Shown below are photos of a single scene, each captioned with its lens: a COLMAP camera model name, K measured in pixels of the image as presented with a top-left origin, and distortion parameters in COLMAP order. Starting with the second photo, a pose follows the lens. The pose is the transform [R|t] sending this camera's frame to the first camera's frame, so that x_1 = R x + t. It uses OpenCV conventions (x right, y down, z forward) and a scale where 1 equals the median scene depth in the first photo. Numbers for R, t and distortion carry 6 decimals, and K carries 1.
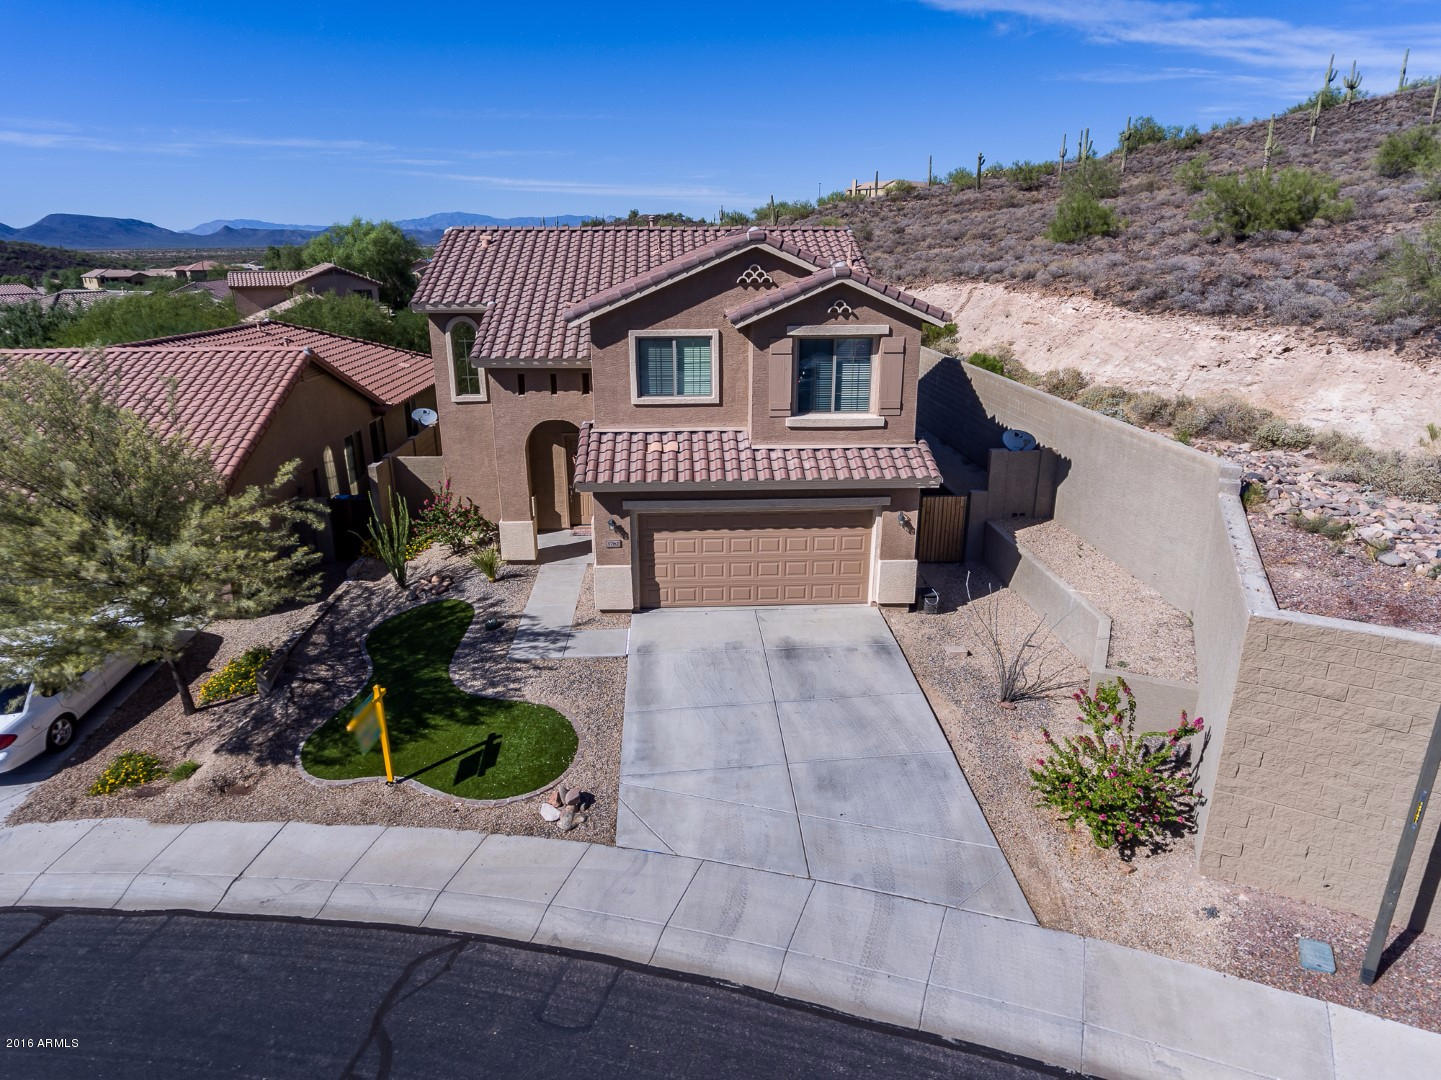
lens RADIAL K [[850.6, 0, 722.2], [0, 850.6, 532.7], [0, 0, 1]] dist [-0.005250, 0.002146]
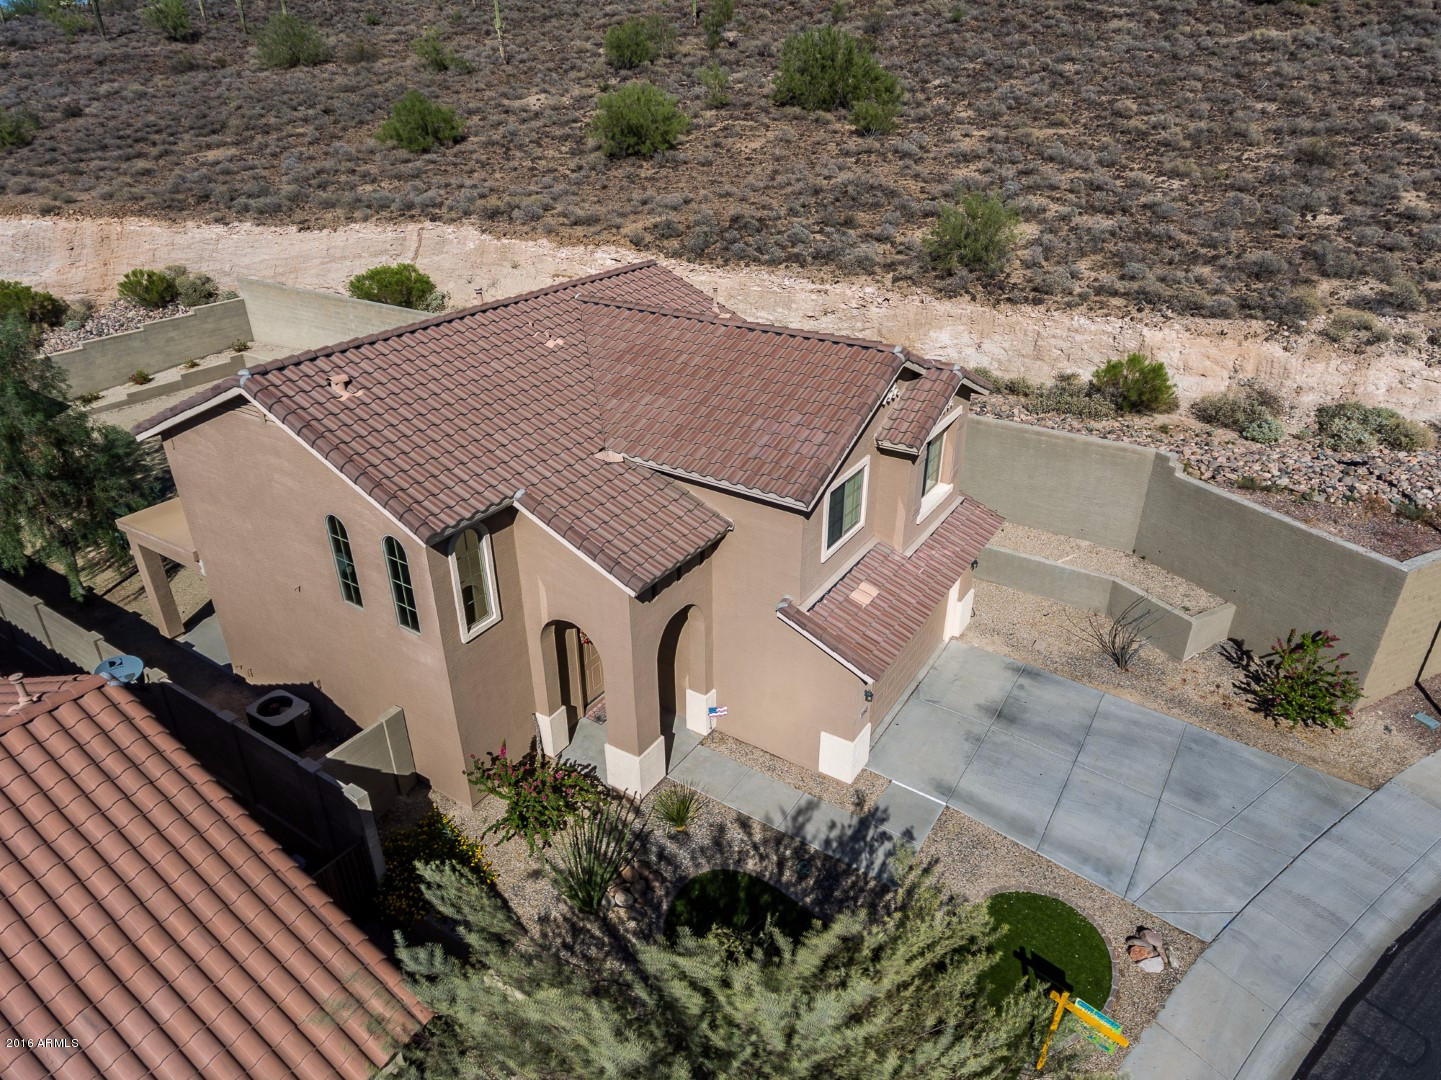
lens RADIAL K [[850.6, 0, 722.2], [0, 850.6, 532.7], [0, 0, 1]] dist [-0.005250, 0.002146]
pose [[0.588703, -0.379458, 0.713751, -1.177000], [0.246713, 0.925188, 0.288376, -0.691284], [-0.769780, 0.006324, 0.638278, 0.762876]]
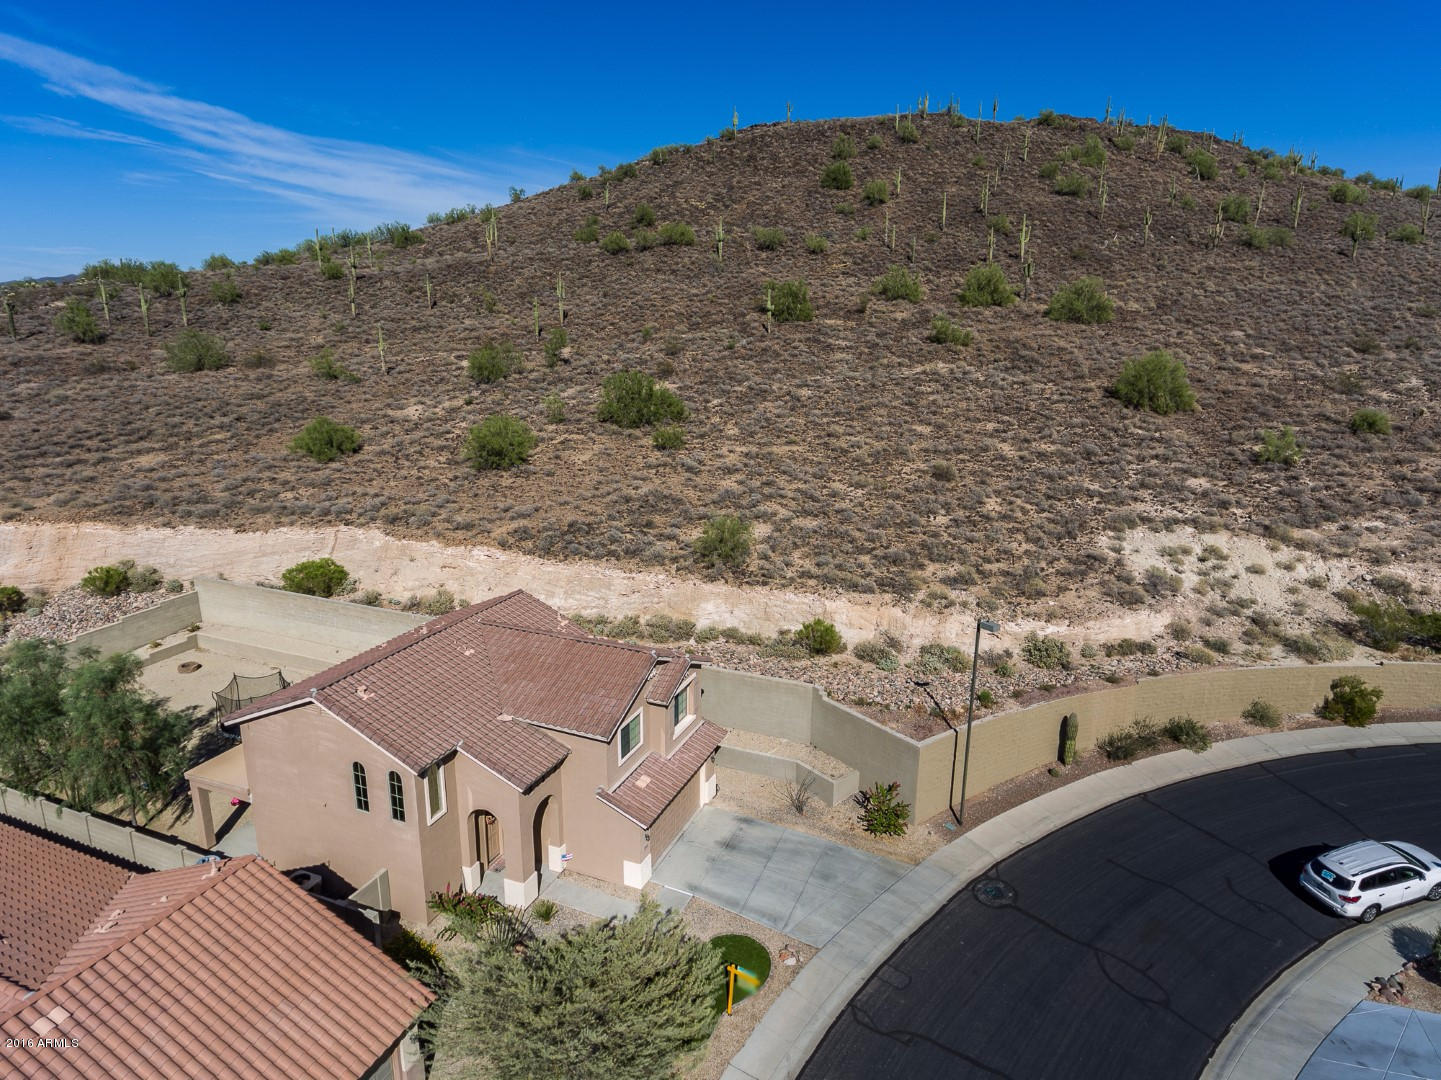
lens RADIAL K [[850.6, 0, 722.2], [0, 850.6, 532.7], [0, 0, 1]] dist [-0.005250, 0.002146]
pose [[0.433198, -0.227416, 0.872136, -2.078466], [0.259196, 0.958201, 0.121113, -1.123822], [-0.863225, 0.173589, 0.474036, -0.099249]]
